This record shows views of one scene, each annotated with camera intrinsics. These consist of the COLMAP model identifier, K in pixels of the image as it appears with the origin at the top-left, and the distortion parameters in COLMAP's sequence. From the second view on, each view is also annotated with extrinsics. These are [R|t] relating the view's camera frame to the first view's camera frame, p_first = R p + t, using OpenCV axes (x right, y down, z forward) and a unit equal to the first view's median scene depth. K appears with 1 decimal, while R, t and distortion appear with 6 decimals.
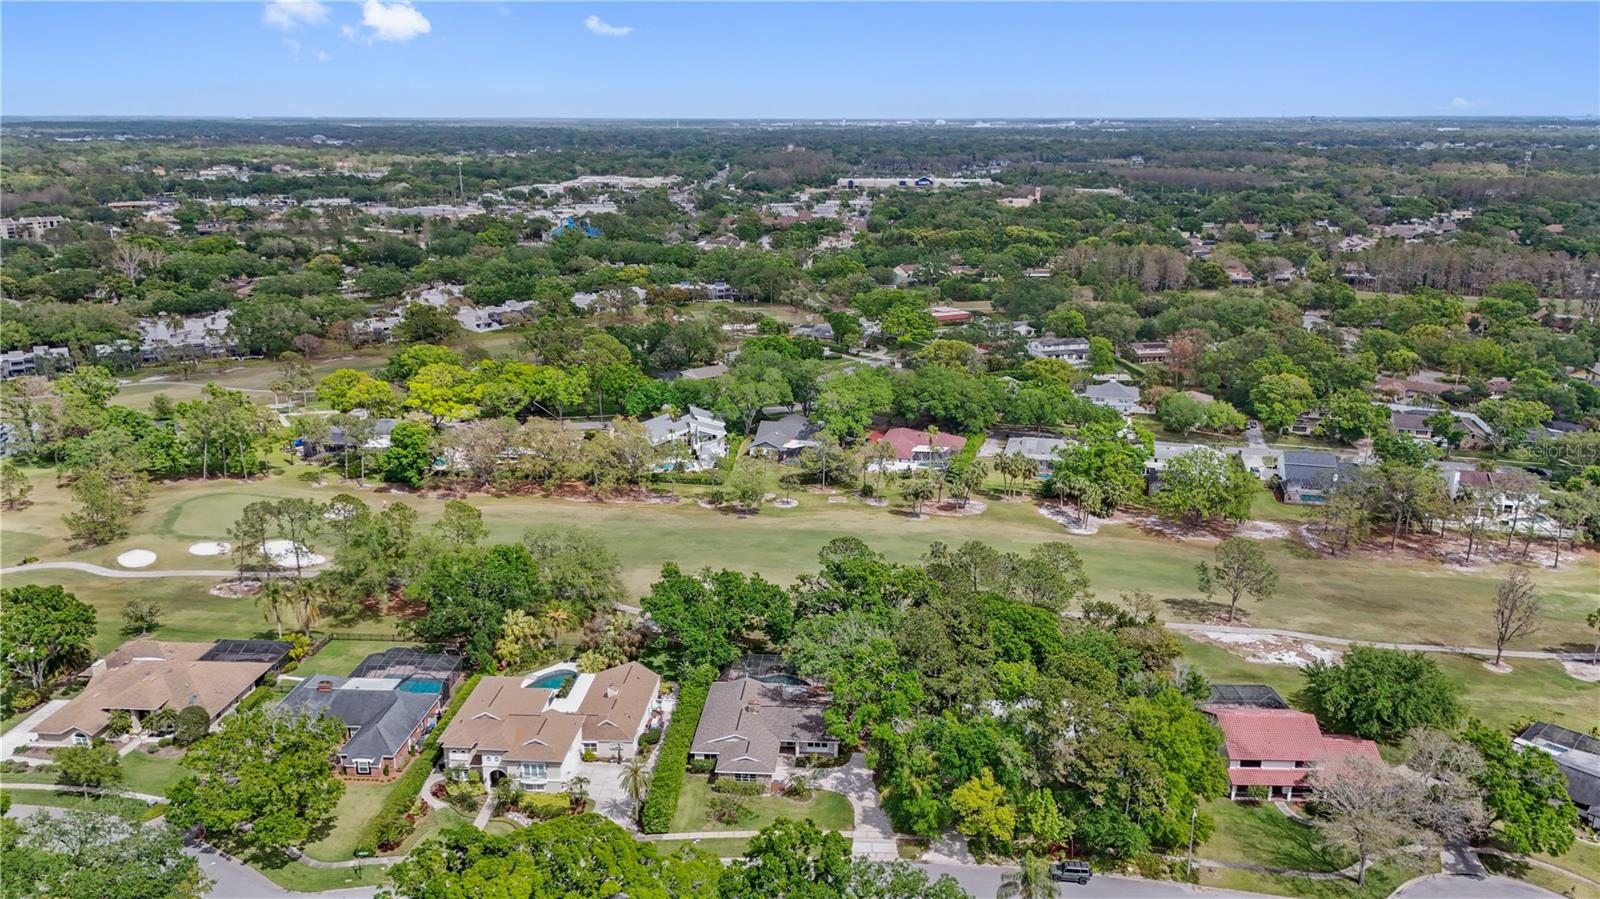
lens RADIAL K [[1200.3, 0, 807.3], [0, 1200.3, 439.4], [0, 0, 1]] dist [0.071105, -0.062728]
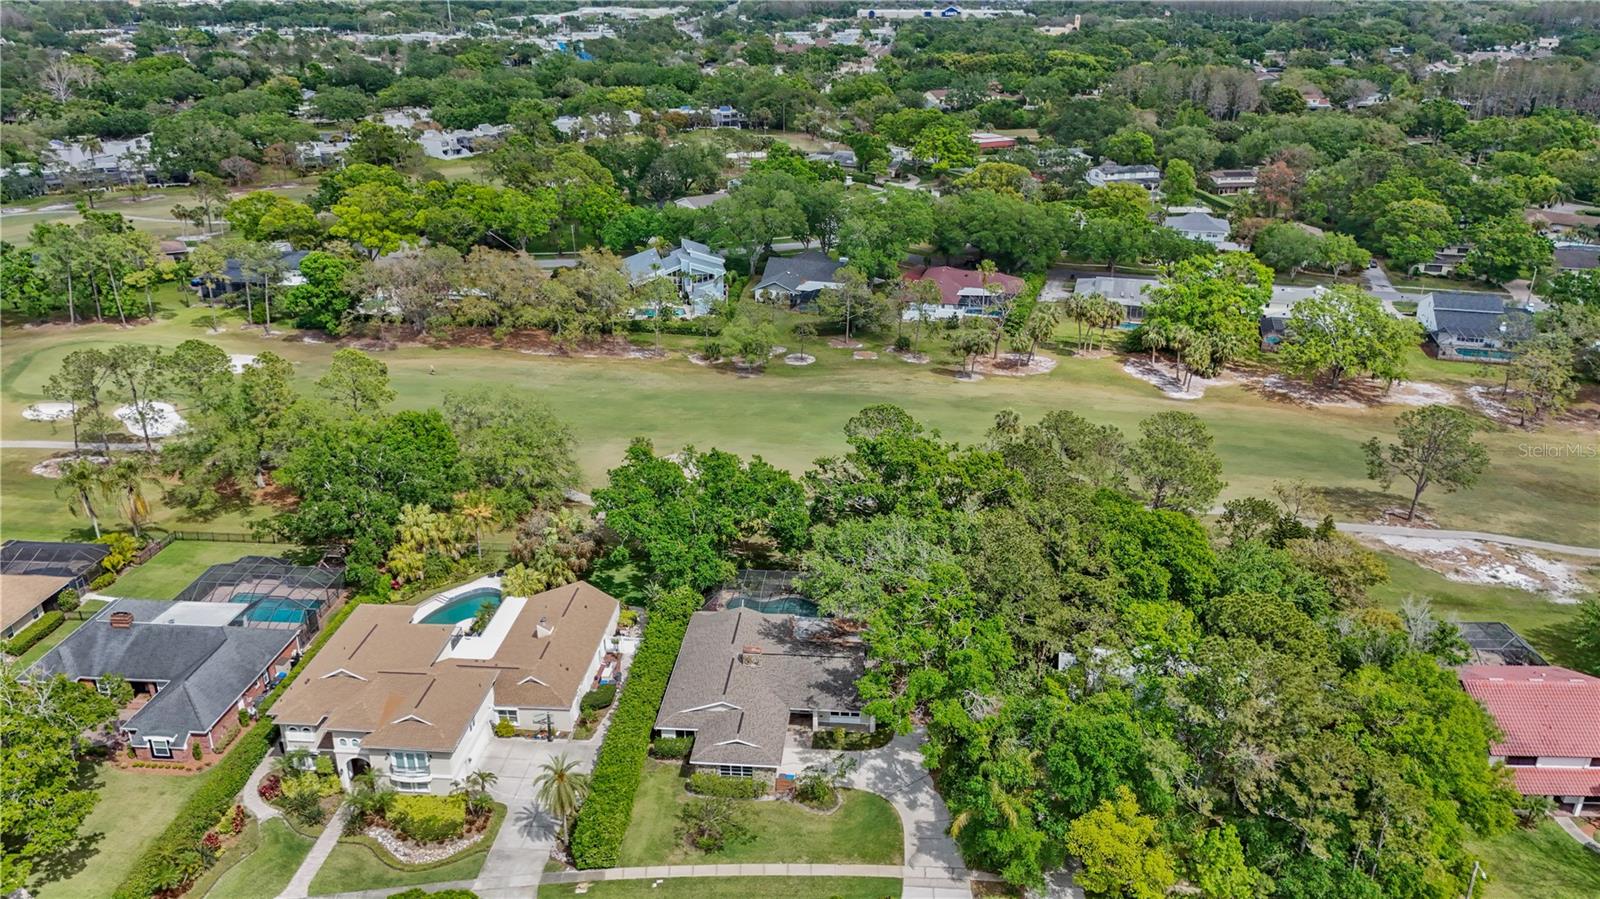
lens RADIAL K [[1200.3, 0, 801.7], [0, 1200.3, 456.5], [0, 0, 1]] dist [0.071105, -0.062728]
pose [[0.999852, 0.005213, -0.016395, -0.003278], [-0.003027, 0.991422, 0.130666, 0.013874], [0.016935, -0.130597, 0.991291, 0.212368]]
